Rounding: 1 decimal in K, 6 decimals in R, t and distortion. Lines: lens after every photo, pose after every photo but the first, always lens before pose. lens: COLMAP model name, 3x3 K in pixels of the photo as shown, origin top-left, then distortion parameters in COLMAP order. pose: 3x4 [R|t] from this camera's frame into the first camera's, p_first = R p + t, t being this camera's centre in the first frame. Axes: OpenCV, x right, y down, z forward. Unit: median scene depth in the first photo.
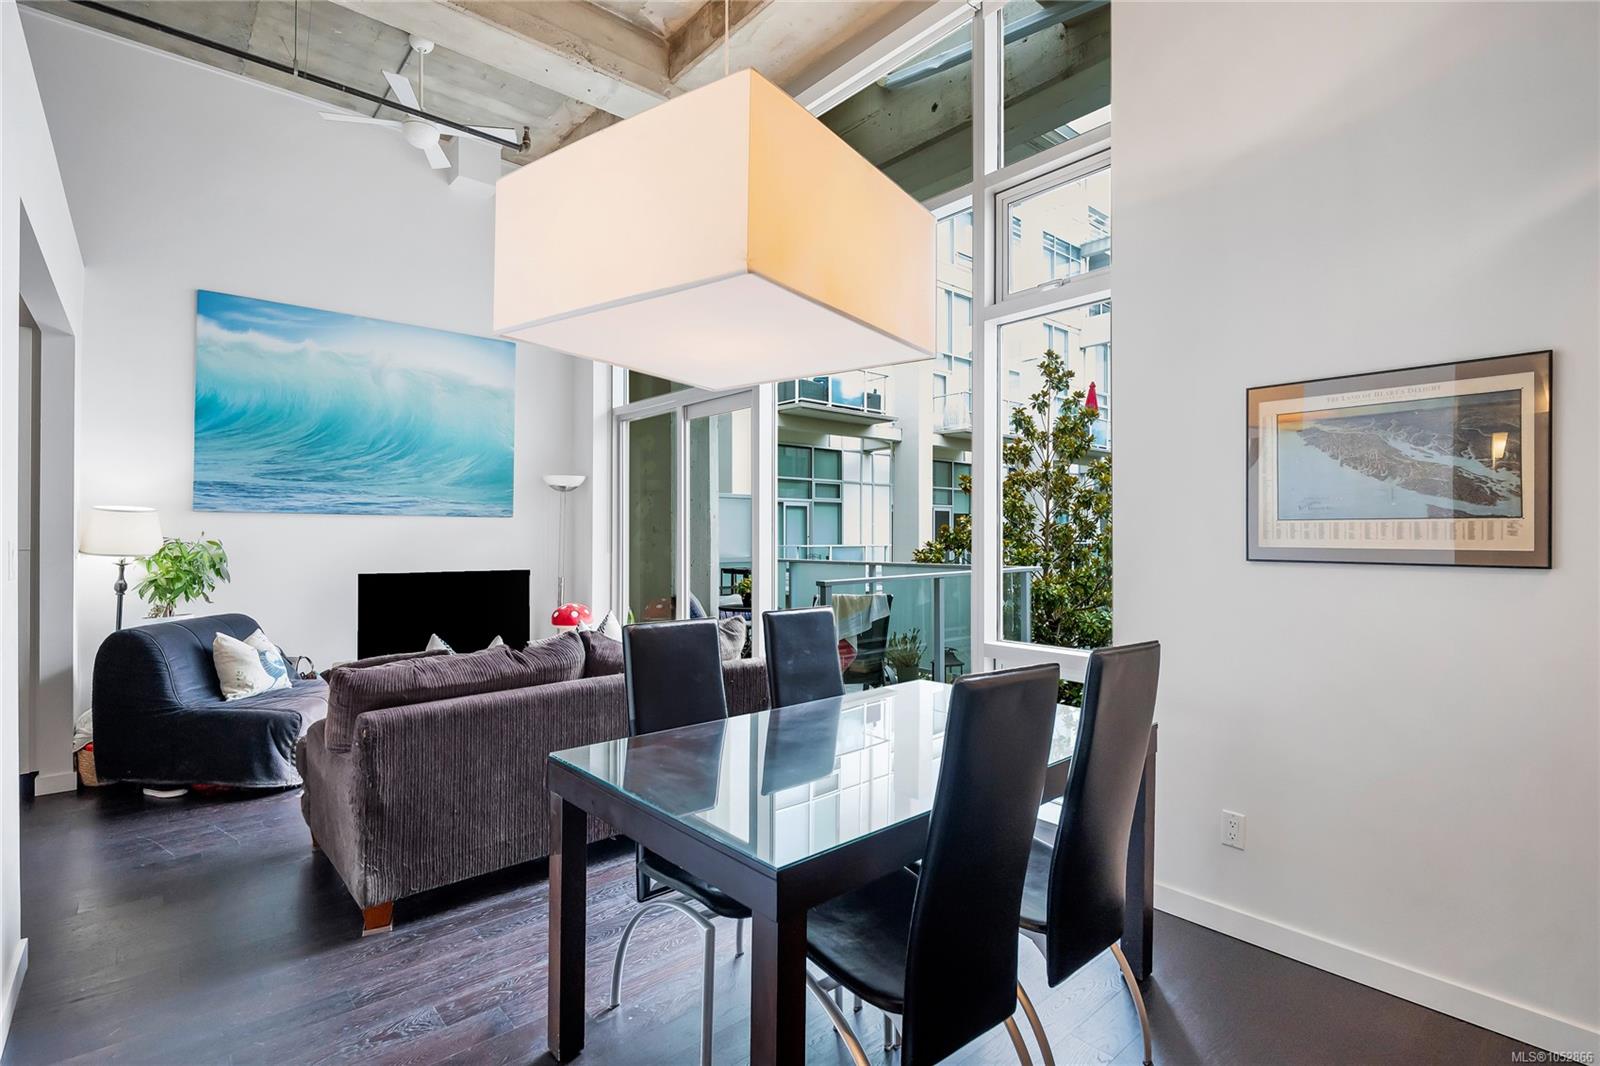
lens RADIAL K [[760.1, 0, 806.2], [0, 760.1, 531.6], [0, 0, 1]] dist [-0.000646, -0.002471]
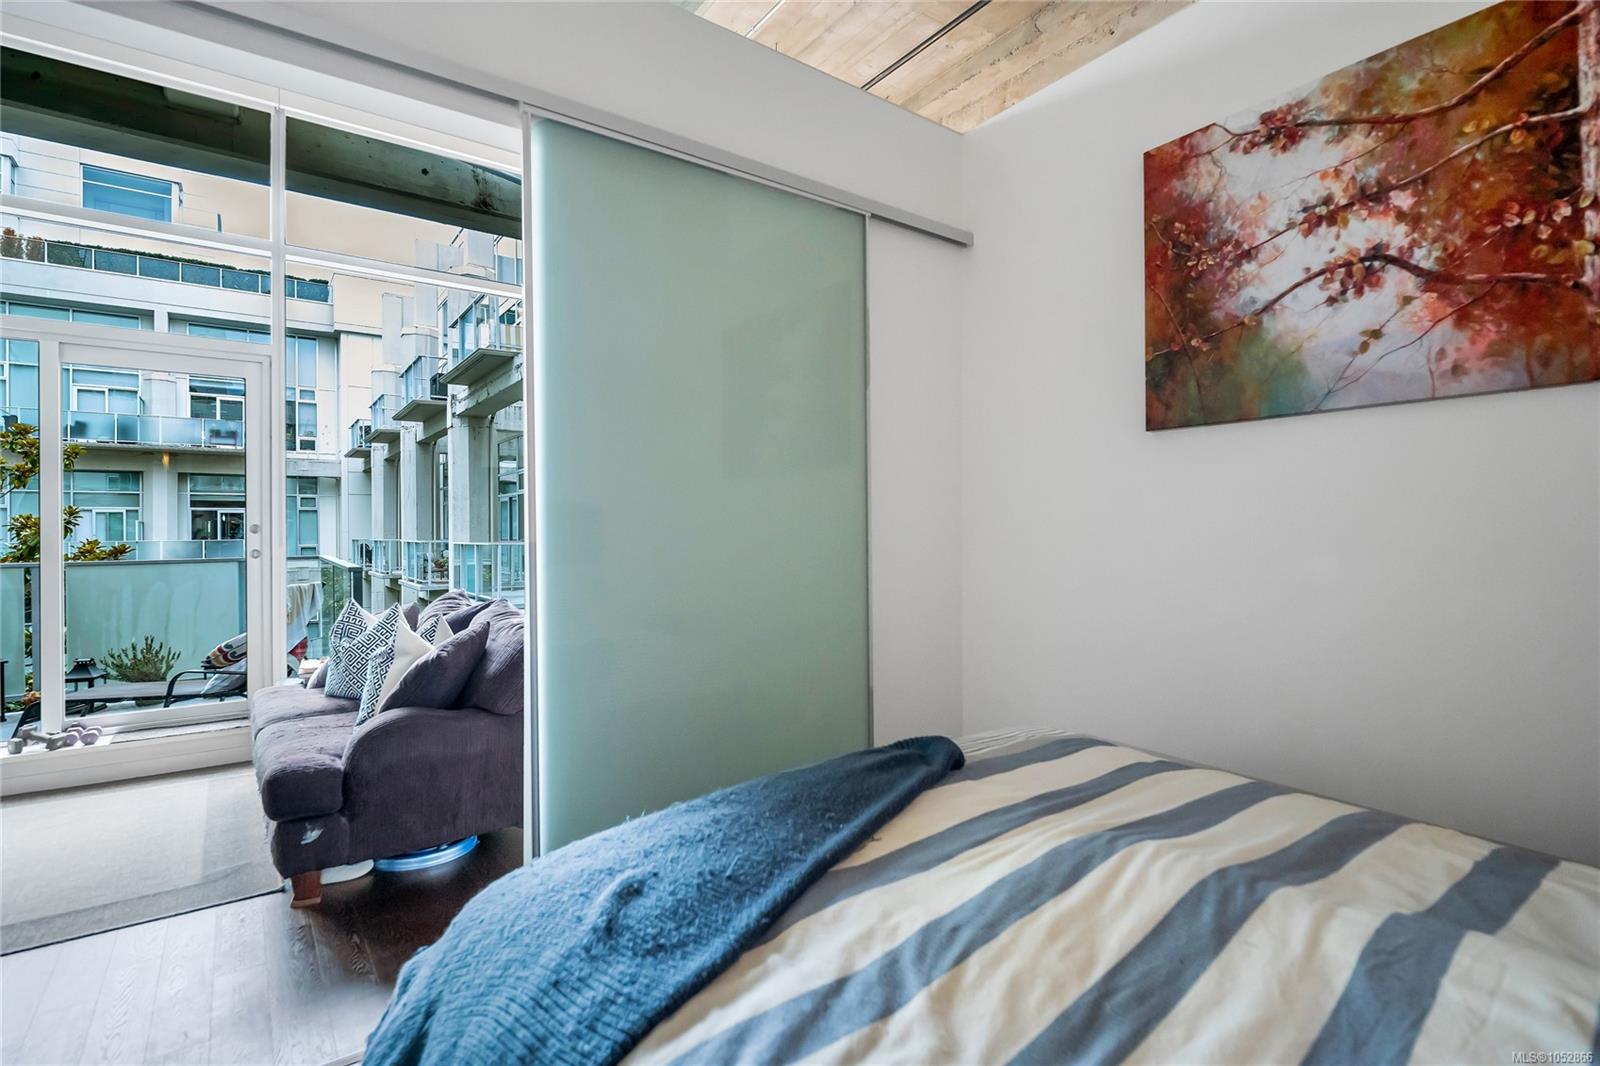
lens RADIAL K [[760.1, 0, 806.8], [0, 760.1, 530.6], [0, 0, 1]] dist [-0.000646, -0.002471]
pose [[0.086841, -0.000600, 0.996222, -0.895600], [0.001239, 0.999999, 0.000494, 0.013612], [-0.996221, 0.001191, 0.086841, 0.257860]]
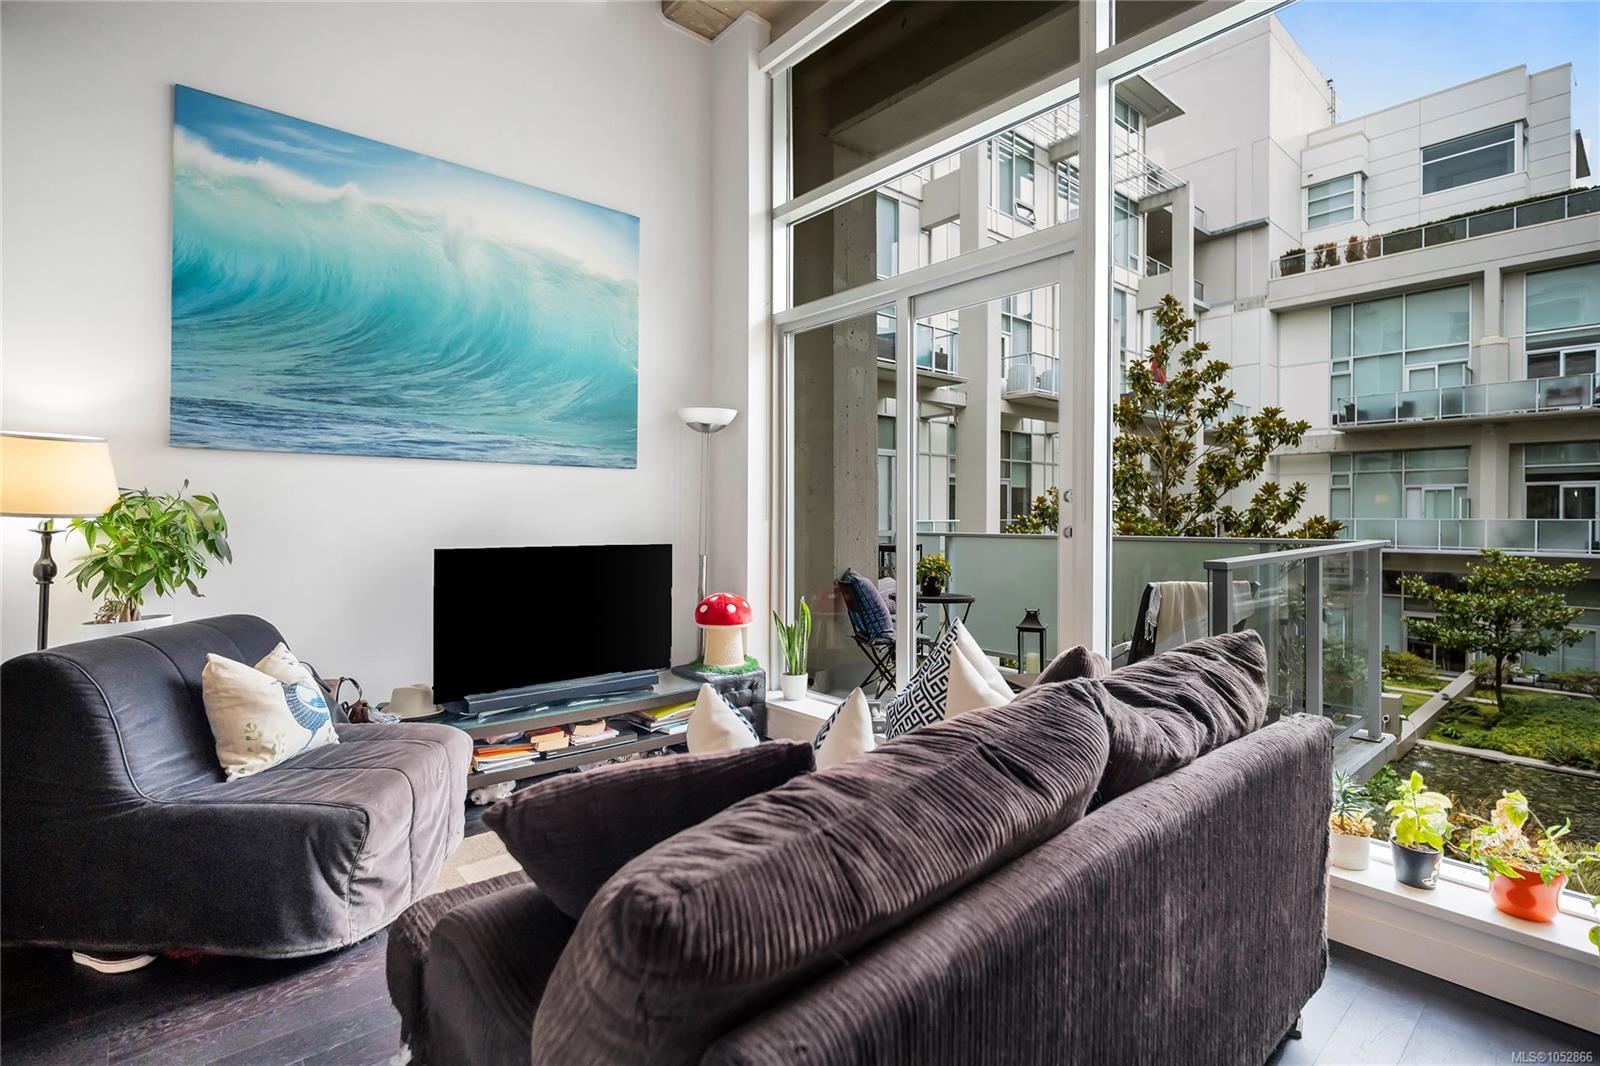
lens RADIAL K [[760.1, 0, 808.0], [0, 760.1, 520.6], [0, 0, 1]] dist [-0.000646, -0.002471]
pose [[1.000000, 0.000516, 0.000203, -0.275615], [-0.000519, 0.999900, 0.014158, 0.022576], [-0.000196, -0.014158, 0.999900, 0.363580]]
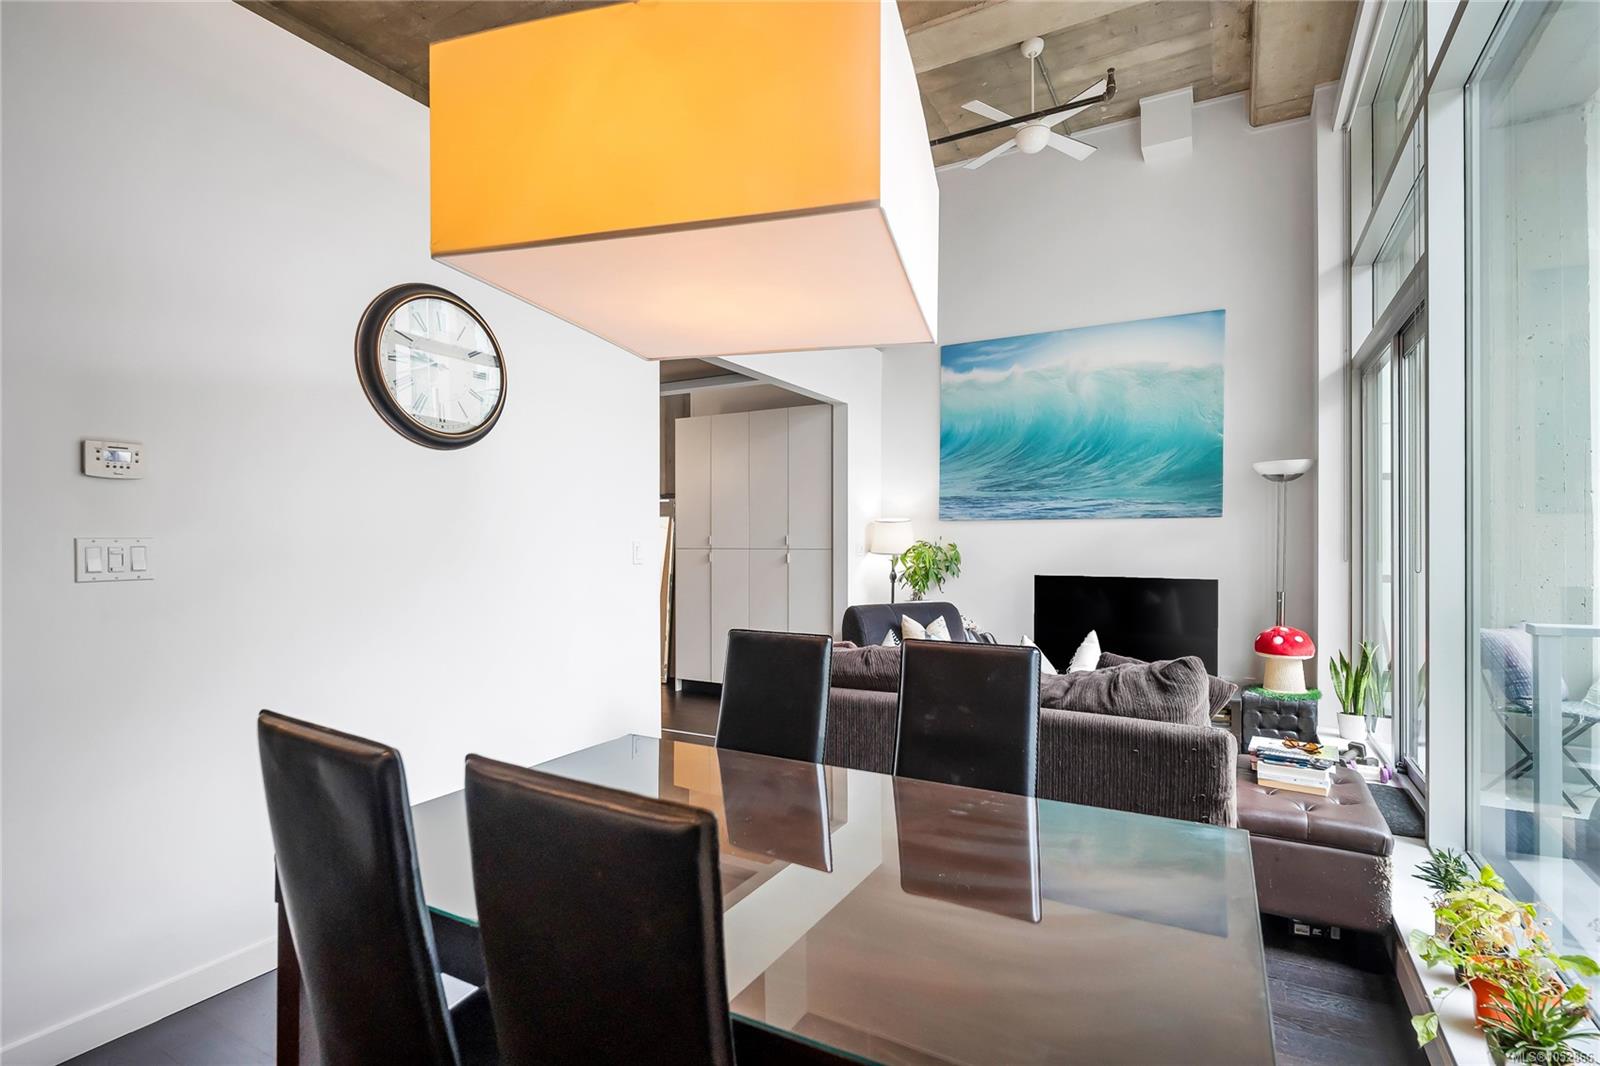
lens RADIAL K [[760.1, 0, 813.7], [0, 760.1, 546.1], [0, 0, 1]] dist [-0.000646, -0.002471]
pose [[0.334708, 0.003518, -0.942315, 0.311298], [0.007091, 0.999955, 0.006252, 0.006199], [0.942295, -0.008775, 0.334669, 0.347968]]
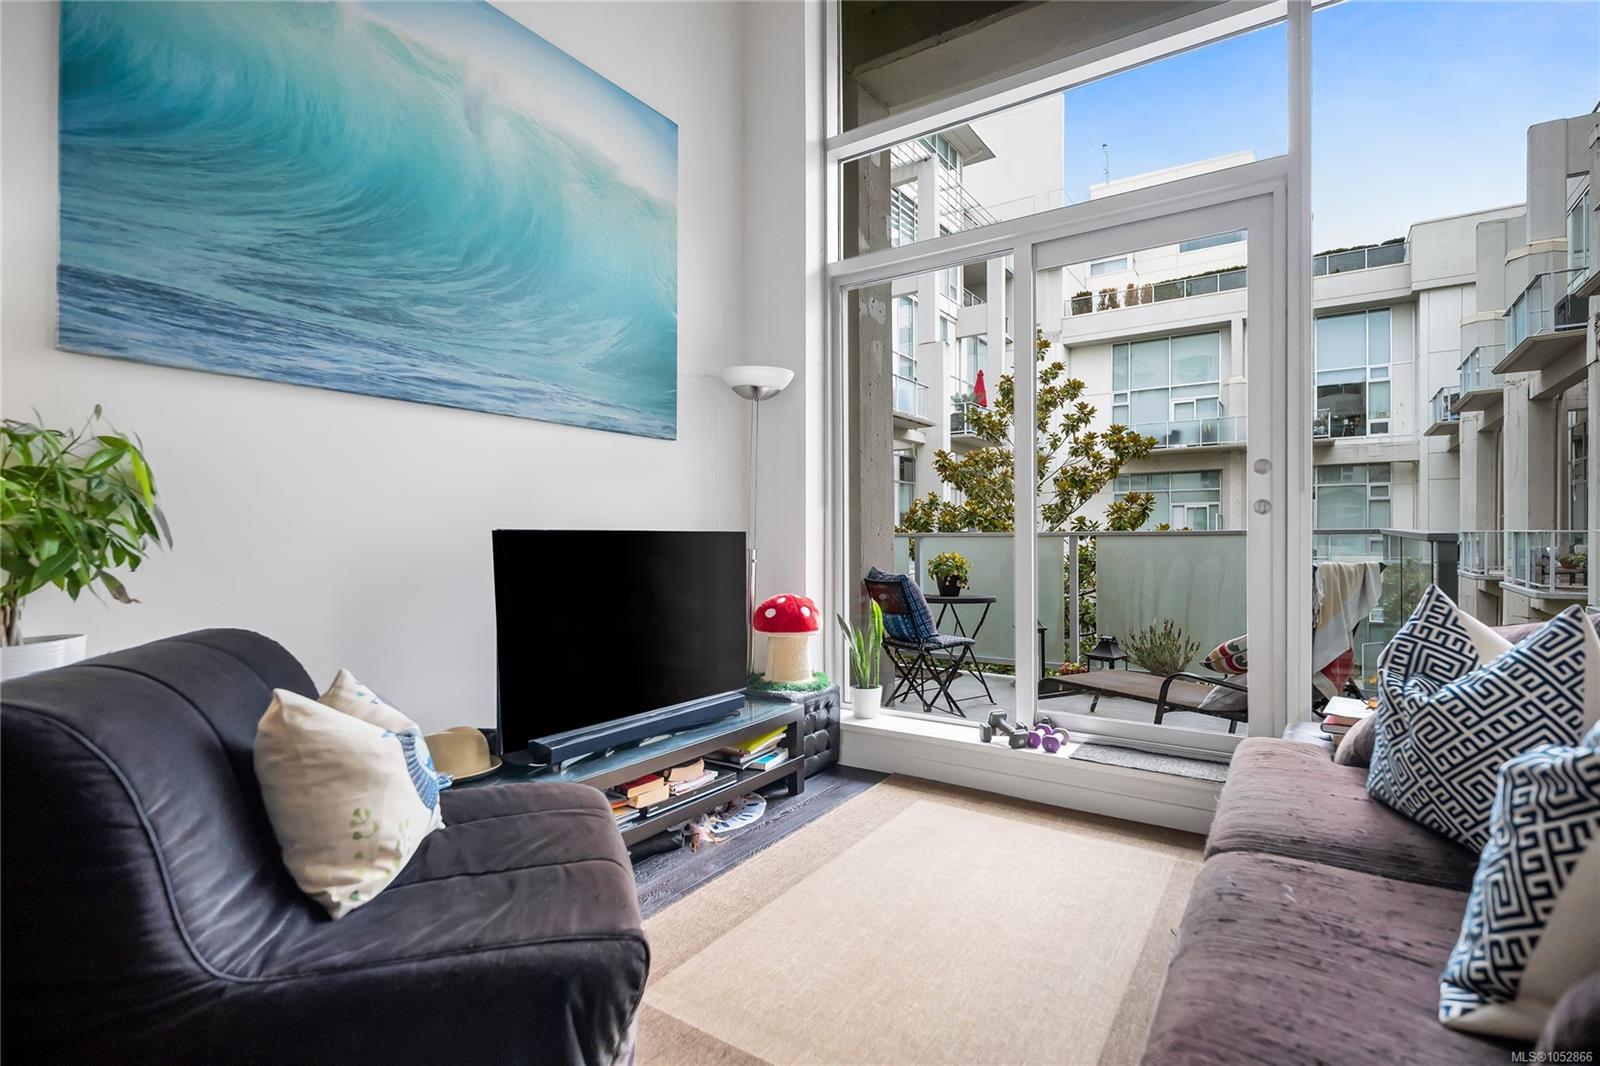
lens RADIAL K [[760.1, 0, 806.4], [0, 760.1, 540.2], [0, 0, 1]] dist [-0.000646, -0.002471]
pose [[0.967717, -0.007276, 0.251935, -0.523162], [0.004050, 0.999903, 0.013321, 0.056662], [-0.252008, -0.011871, 0.967652, 0.528833]]
